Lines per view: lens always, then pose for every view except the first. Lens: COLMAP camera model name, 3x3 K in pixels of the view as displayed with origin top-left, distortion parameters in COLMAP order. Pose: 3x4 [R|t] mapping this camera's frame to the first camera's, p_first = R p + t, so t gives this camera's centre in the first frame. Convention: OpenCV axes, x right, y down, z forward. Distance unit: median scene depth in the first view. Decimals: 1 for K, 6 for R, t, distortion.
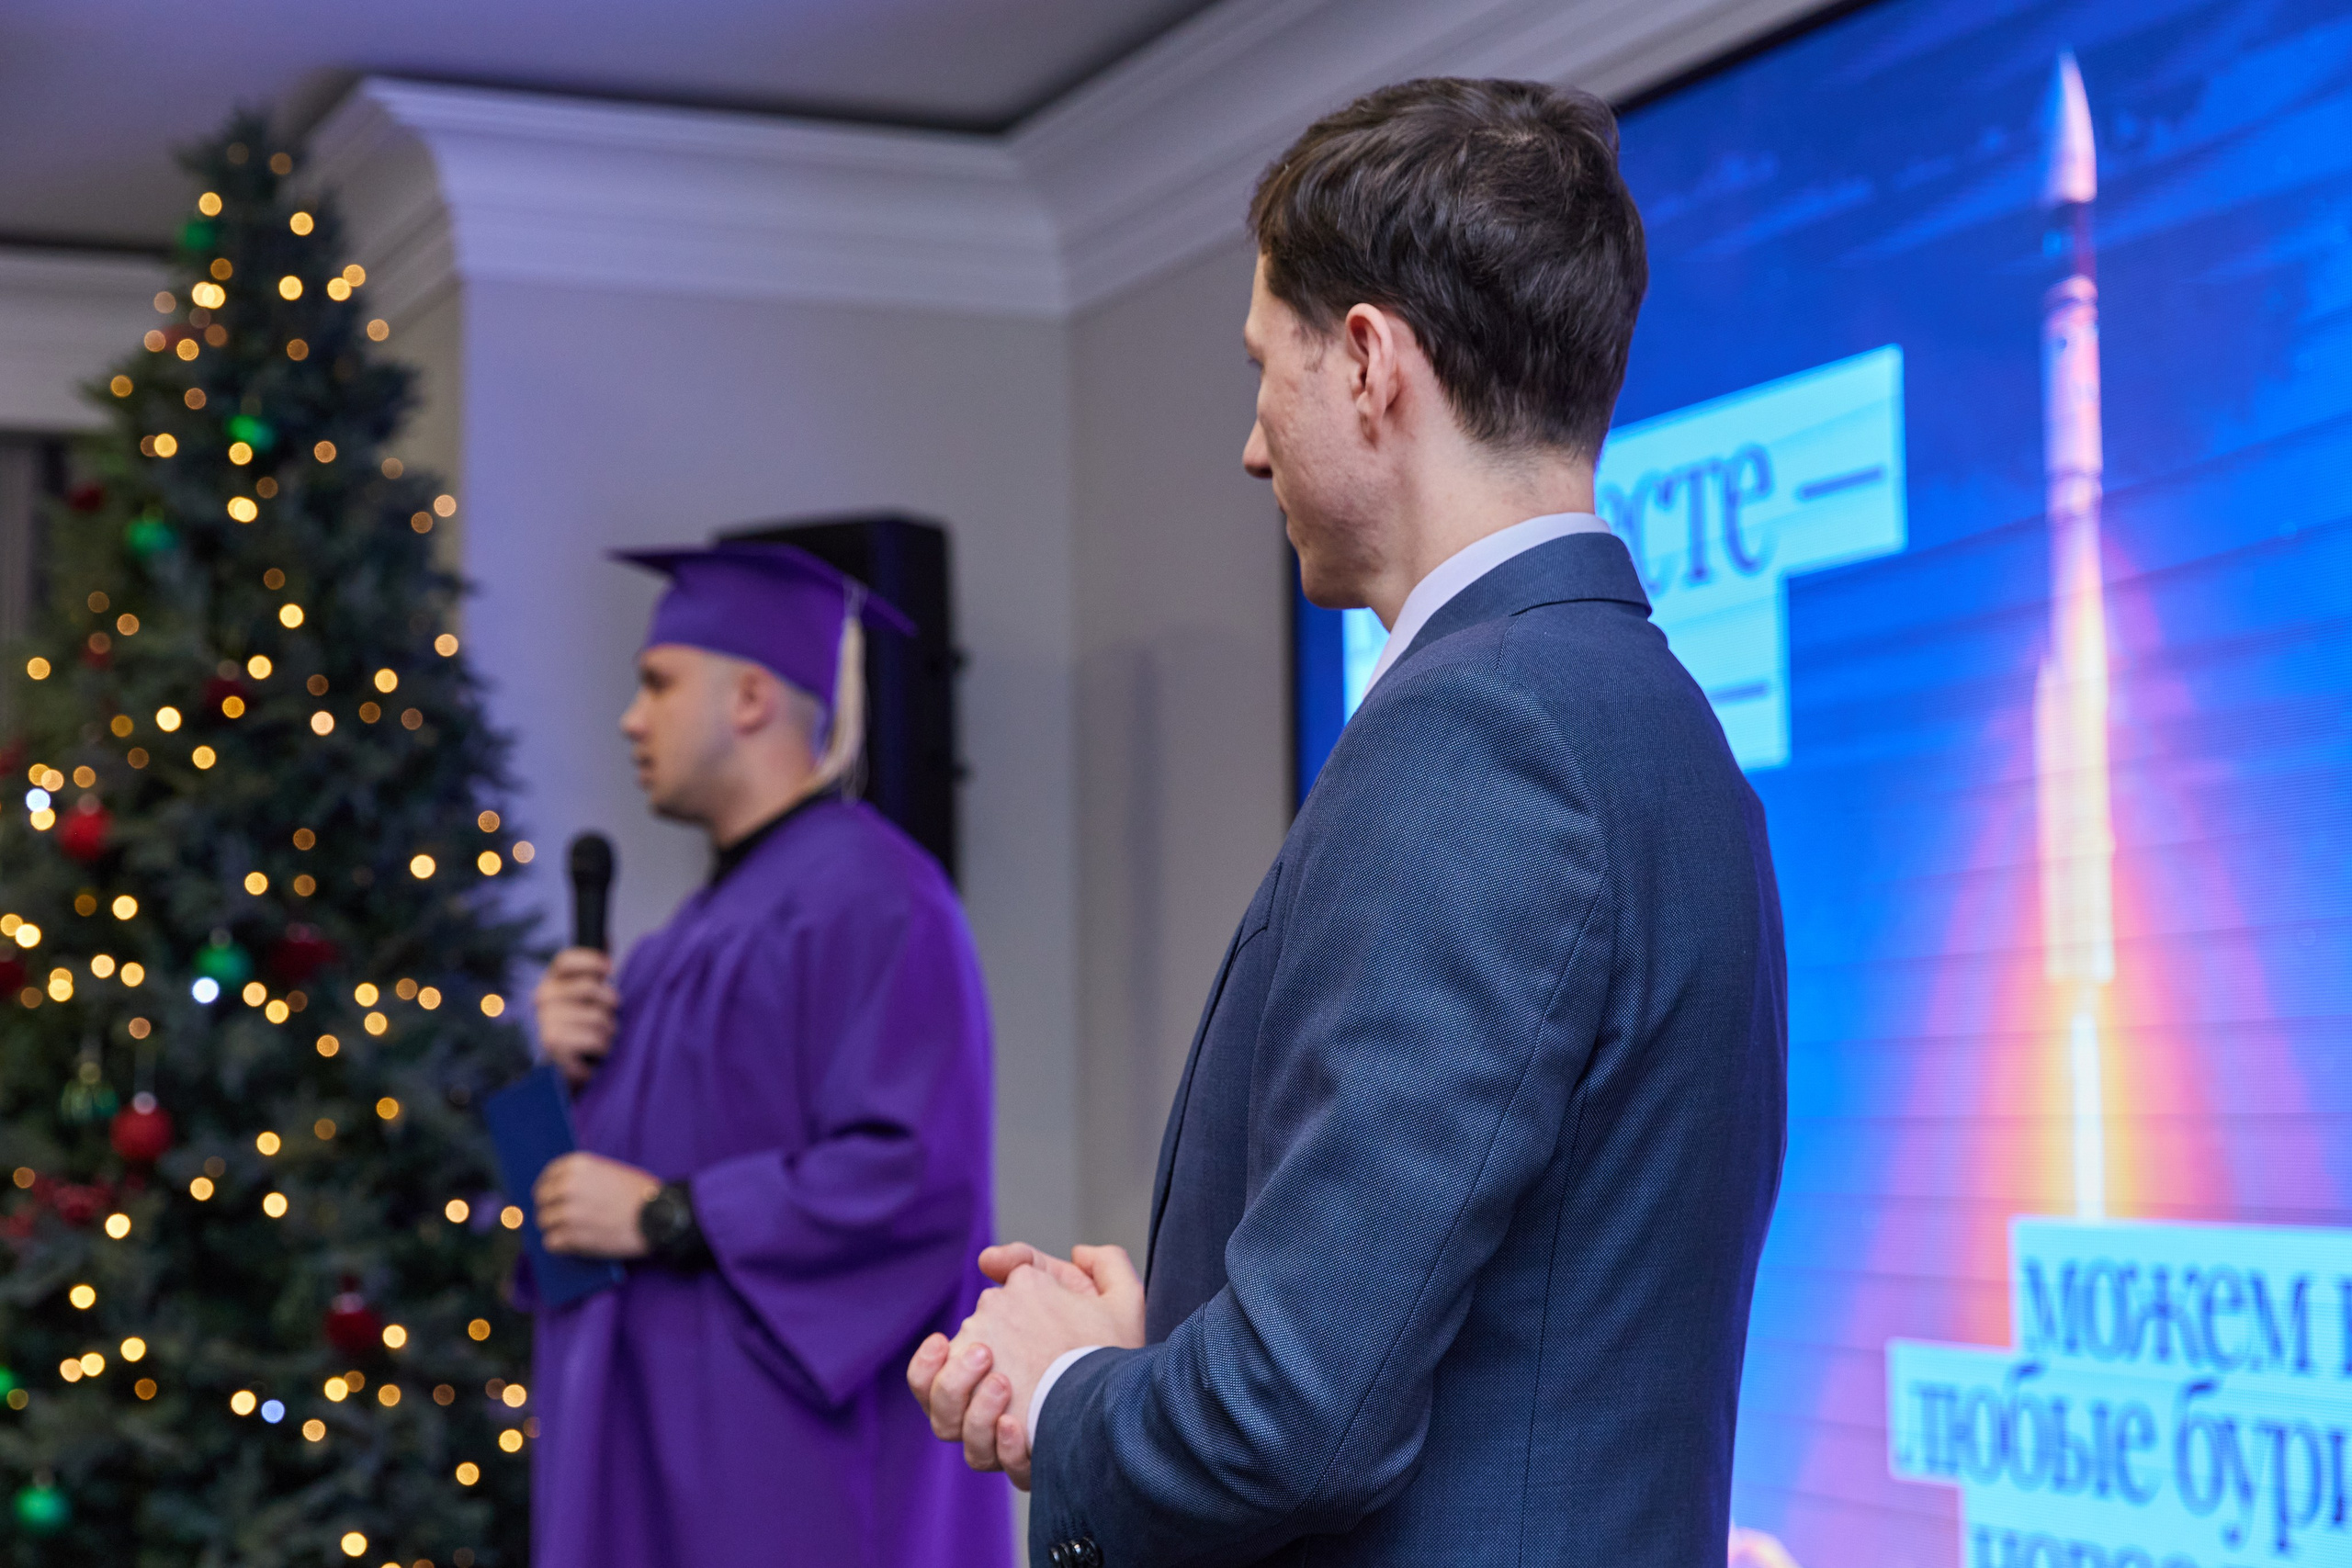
lens RADIAL K [[4047.6, 0, 1177.7], [0, 4047.6, 791.3], [0, 0, 1]] dist [-0.010823, 0.000000]
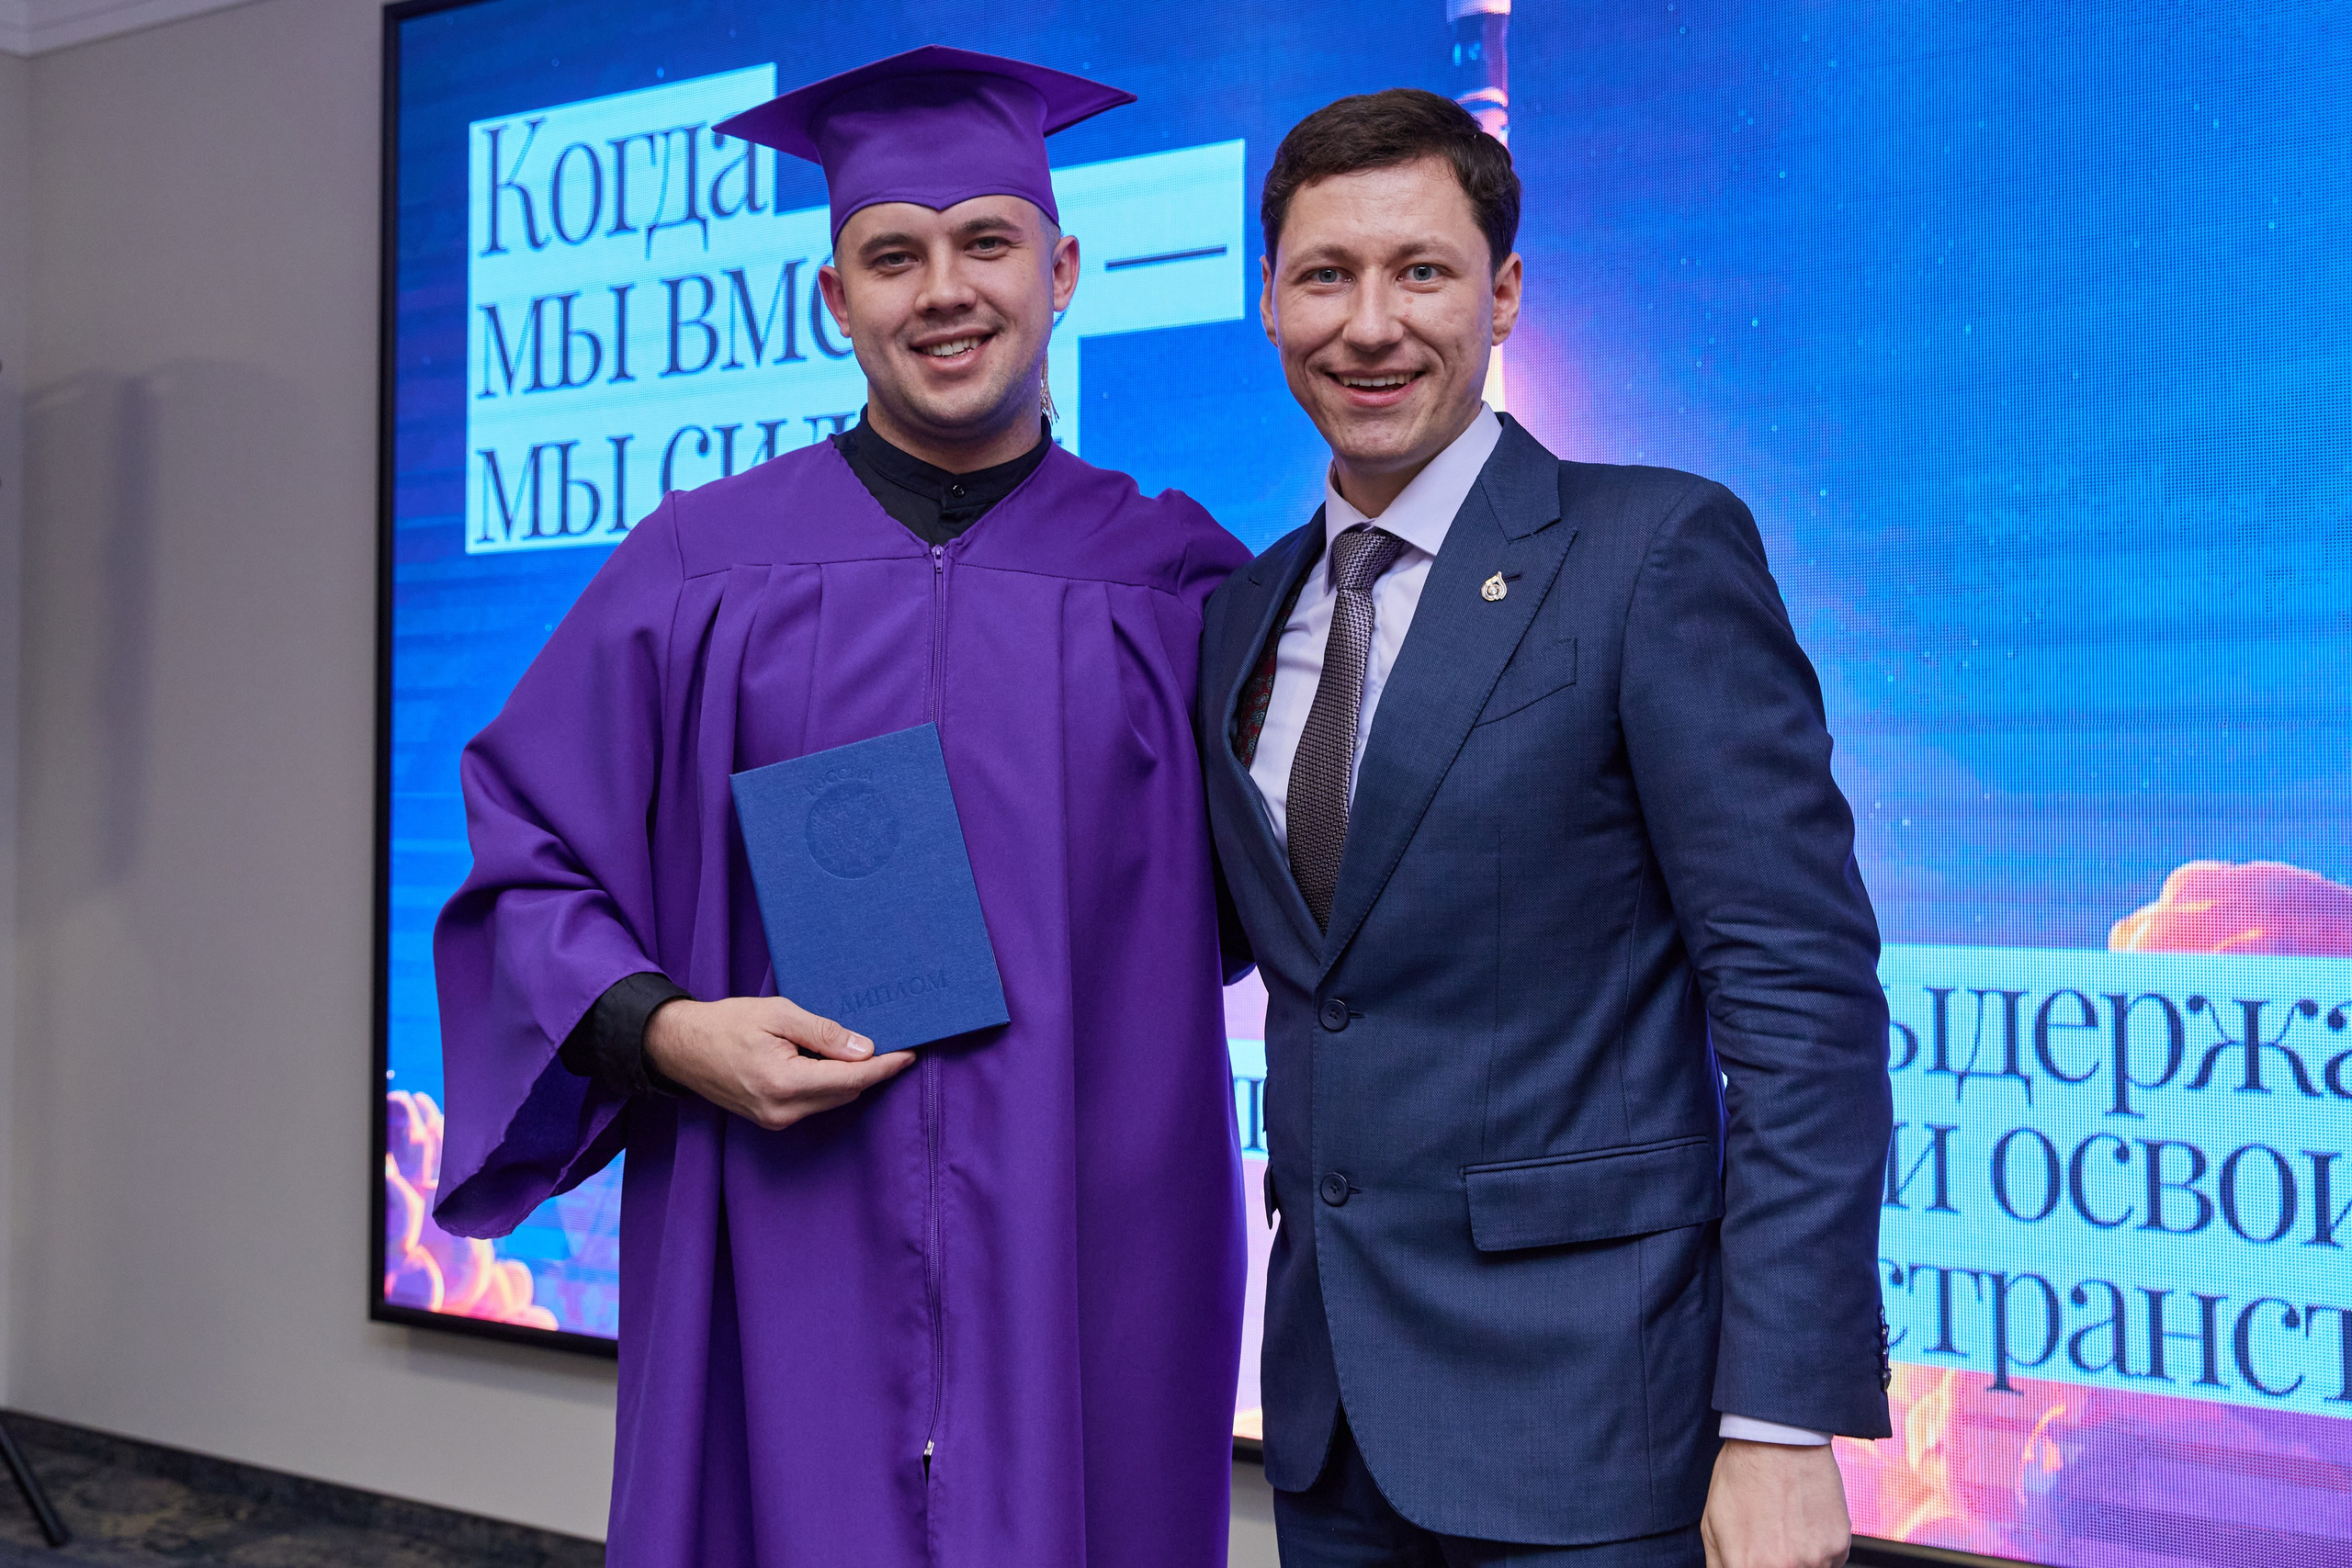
lens RADIAL K [[2507.0, 0, 1181.4], [0, 2507.0, 759.9], [0, 0, 1]] dist [-0.012298, 0.000000]
pose [[0.821899, 0.030867, 0.568797, -0.202590], [-0.058452, 0.997830, 0.030311, 0.036673], [-0.566627, -0.058160, 0.821919, 0.408170]]
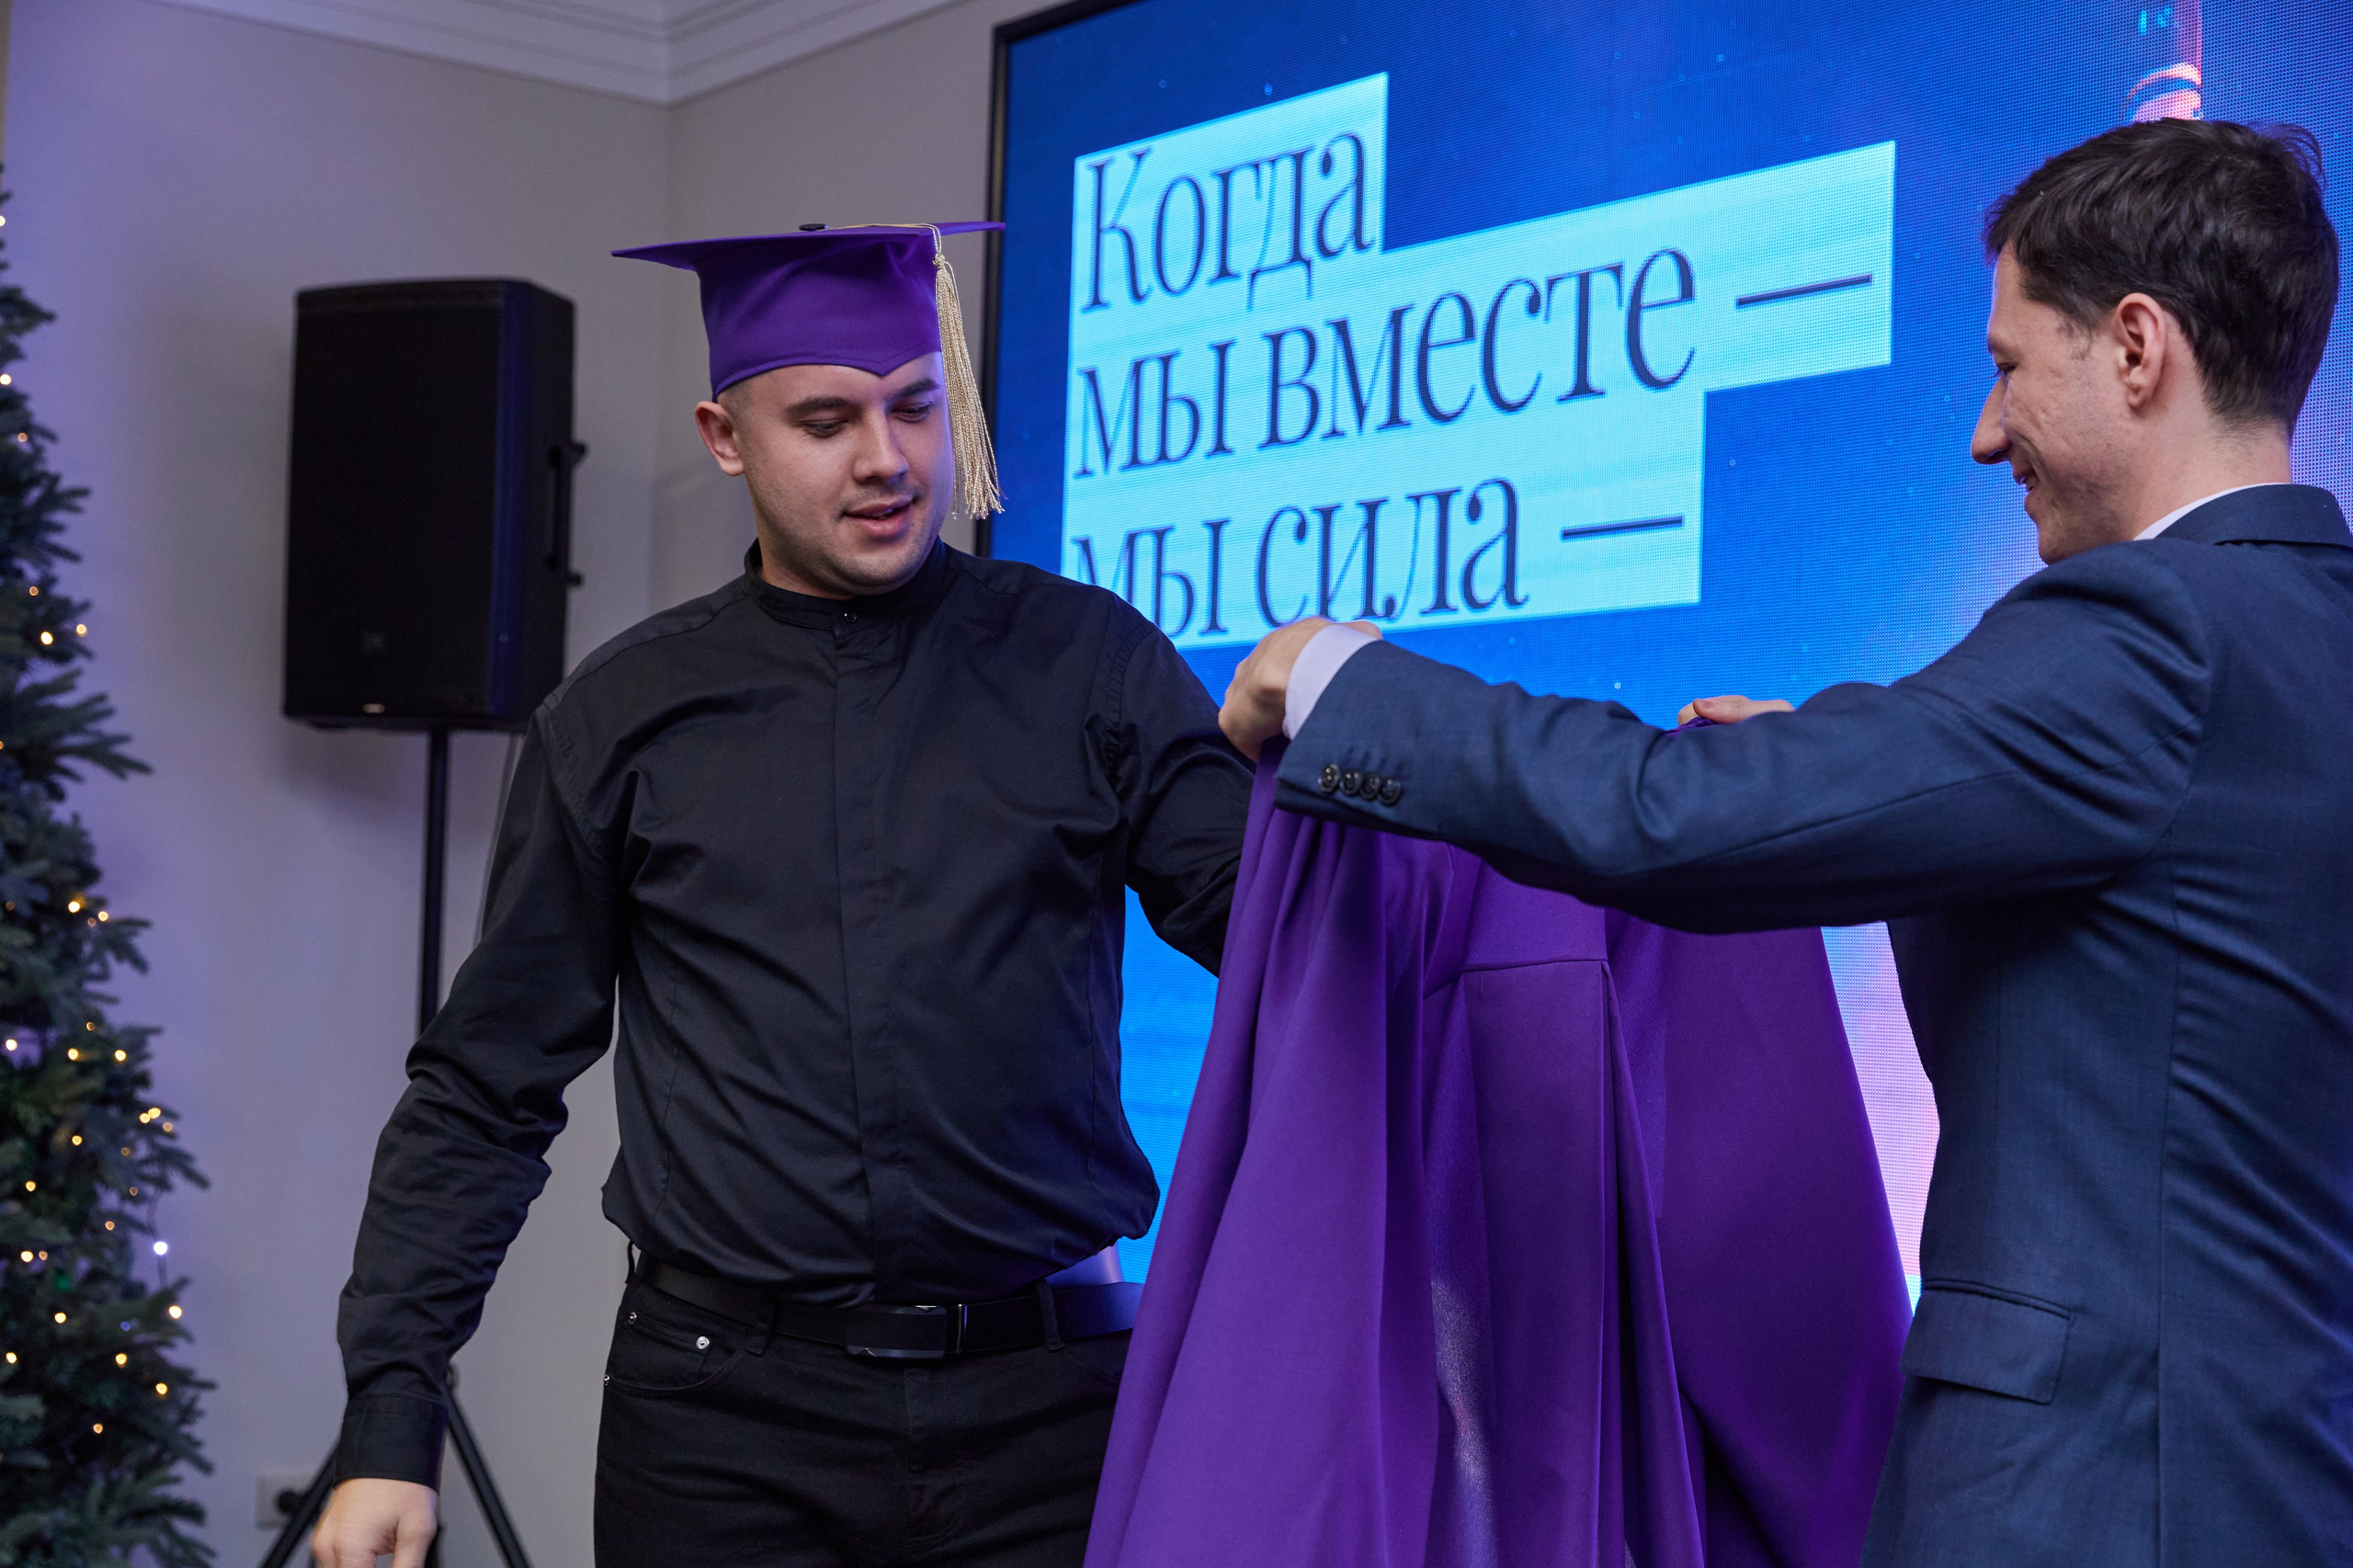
lens RADIAL K [[3391.2, 0, 1181.6], [0, 3391.2, 787.7], [0, 0, 1]] dist [-0.012817, 0.000000]
pose [[0.967064, 0.056414, 0.248203, -0.136757], [-0.062793, 0.997867, 0.017852, 0.025818], [-0.246666, -0.032850, 0.968544, 0.295896]]
